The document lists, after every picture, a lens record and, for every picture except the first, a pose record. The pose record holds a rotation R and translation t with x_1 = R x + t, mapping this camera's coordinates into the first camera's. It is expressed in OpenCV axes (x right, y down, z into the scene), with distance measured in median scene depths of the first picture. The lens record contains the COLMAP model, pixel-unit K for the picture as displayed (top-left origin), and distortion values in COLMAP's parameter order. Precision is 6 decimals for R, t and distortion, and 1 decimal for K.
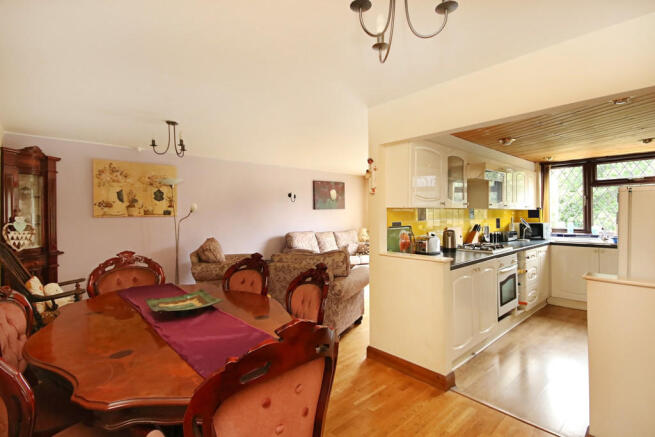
lens RADIAL K [[302.0, 0, 327.1], [0, 302.0, 216.5], [0, 0, 1]] dist [0.000030, -0.000136]
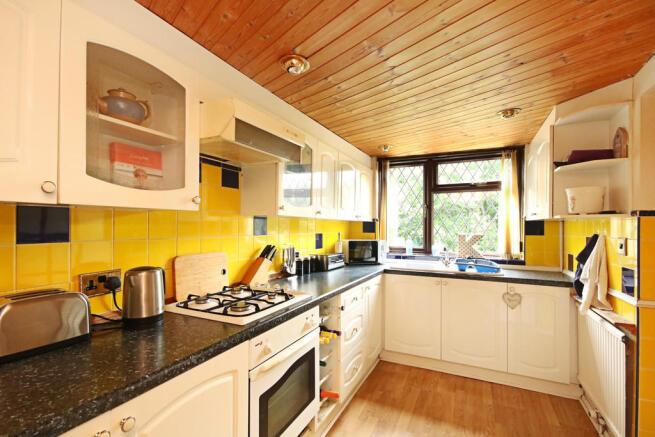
lens RADIAL K [[302.0, 0, 327.7], [0, 302.0, 222.5], [0, 0, 1]] dist [0.000030, -0.000136]
pose [[0.920165, 0.020043, 0.391018, 0.331400], [-0.014940, 0.999759, -0.016089, -0.007333], [-0.391246, 0.008963, 0.920242, 0.396809]]
